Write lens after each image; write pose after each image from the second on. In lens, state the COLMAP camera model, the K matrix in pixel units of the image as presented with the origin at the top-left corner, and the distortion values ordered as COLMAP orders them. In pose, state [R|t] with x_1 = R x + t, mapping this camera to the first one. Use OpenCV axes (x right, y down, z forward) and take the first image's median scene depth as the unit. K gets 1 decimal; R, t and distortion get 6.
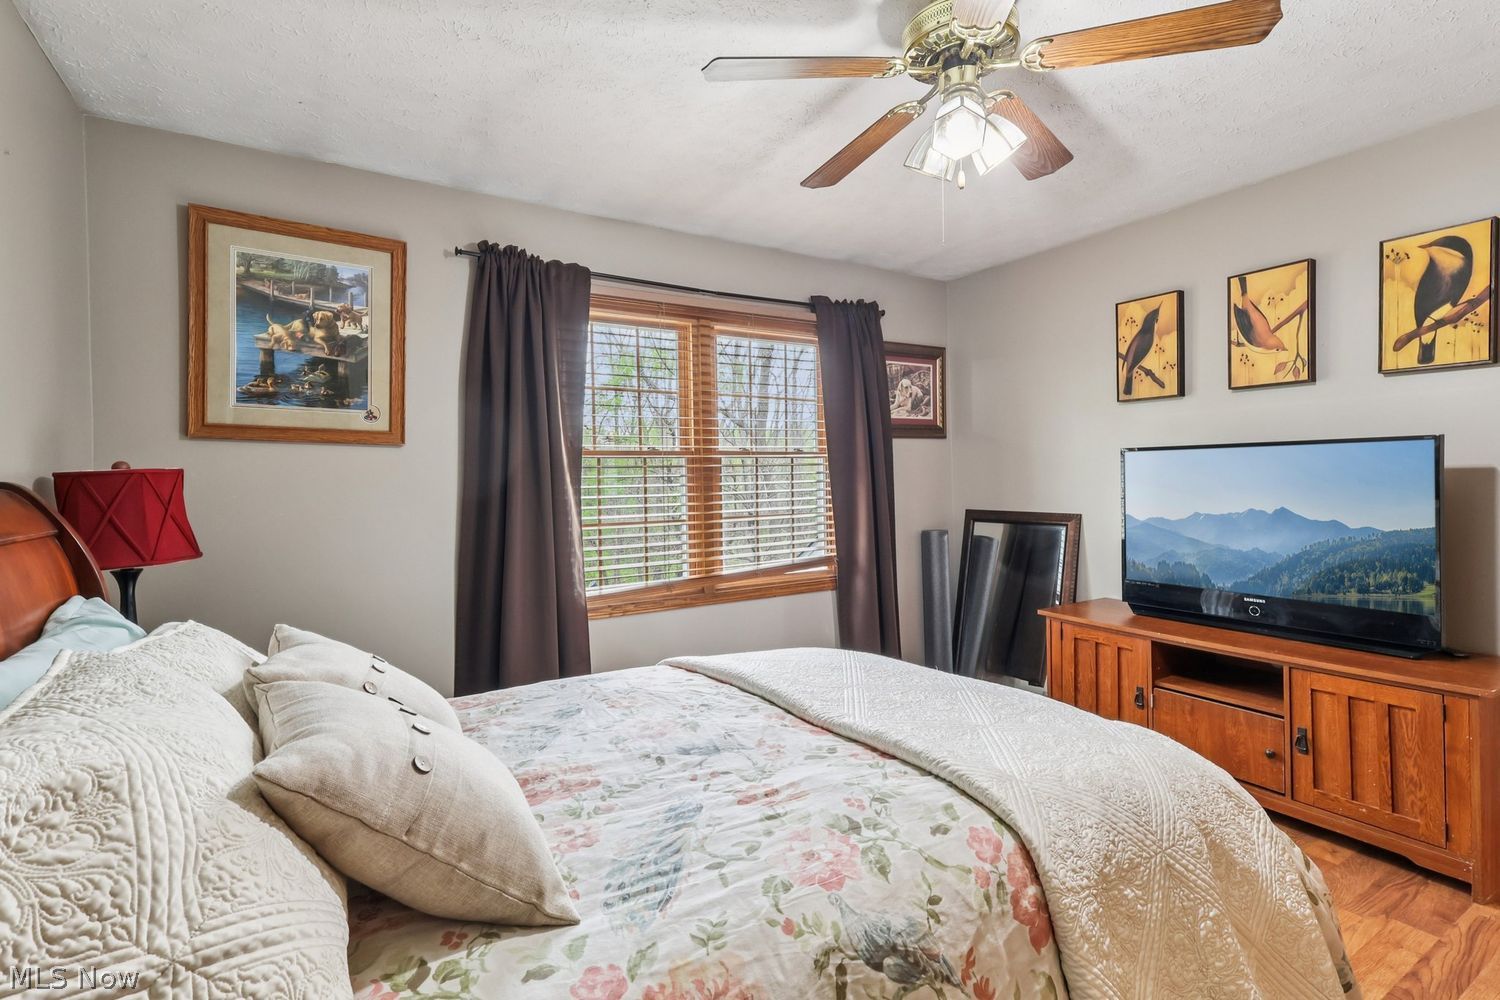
lens RADIAL K [[704.3, 0, 752.9], [0, 704.3, 472.3], [0, 0, 1]] dist [0.010471, 0.001060]
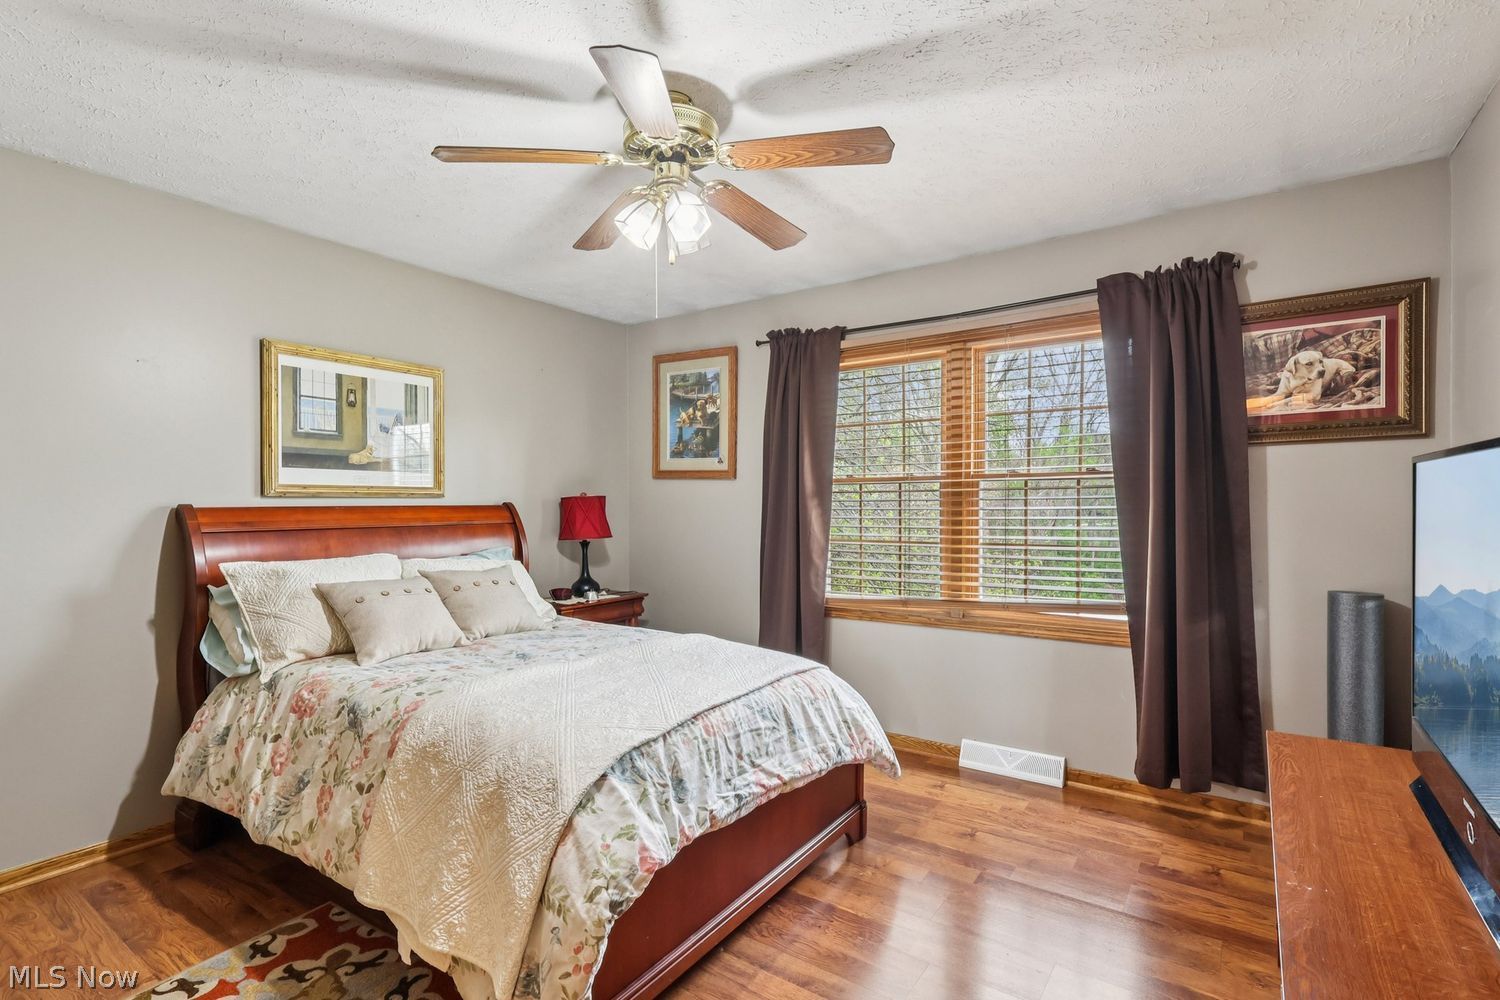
lens RADIAL K [[704.3, 0, 751.8], [0, 704.3, 504.6], [0, 0, 1]] dist [0.010471, 0.001060]
pose [[0.399365, 0.015589, -0.916660, 0.891215], [0.005082, 0.999802, 0.019217, -0.011169], [0.916778, -0.012333, 0.399207, 0.406123]]
